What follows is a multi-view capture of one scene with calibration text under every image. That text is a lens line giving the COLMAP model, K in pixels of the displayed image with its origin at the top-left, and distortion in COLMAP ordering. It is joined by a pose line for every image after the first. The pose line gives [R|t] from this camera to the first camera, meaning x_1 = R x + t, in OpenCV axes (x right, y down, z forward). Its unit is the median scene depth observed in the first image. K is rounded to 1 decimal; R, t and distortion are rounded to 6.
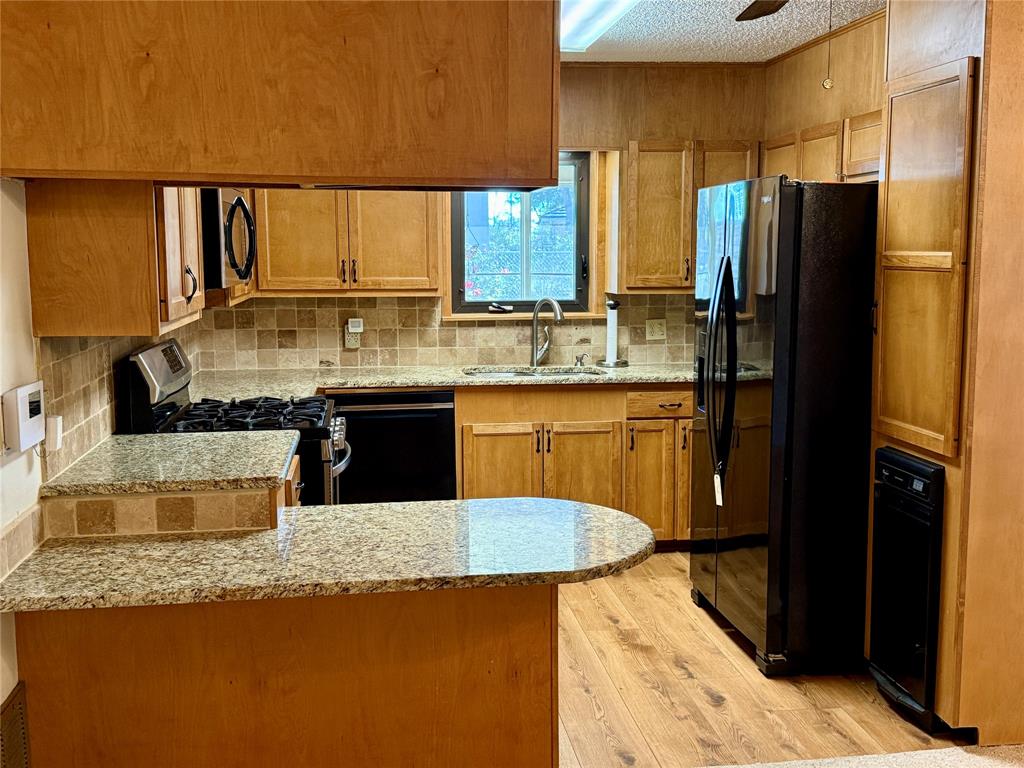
lens RADIAL K [[1150.0, 0, 508.1], [0, 1150.0, 389.4], [0, 0, 1]] dist [0.095016, 0.000000]
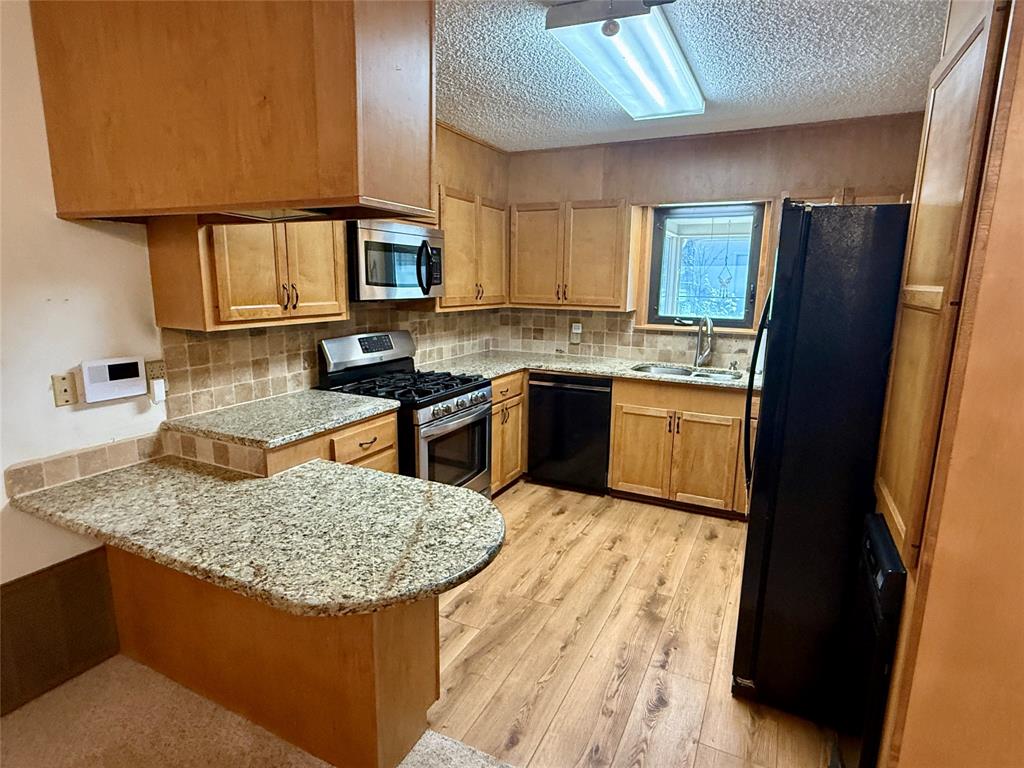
lens RADIAL K [[554.1, 0, 508.7], [0, 554.1, 385.2], [0, 0, 1]] dist [-0.010040, 0.004750]
pose [[0.823575, 0.121938, -0.553945, 0.222454], [-0.085980, 0.992171, 0.090573, -0.041870], [0.560653, -0.026966, 0.827612, 0.363221]]
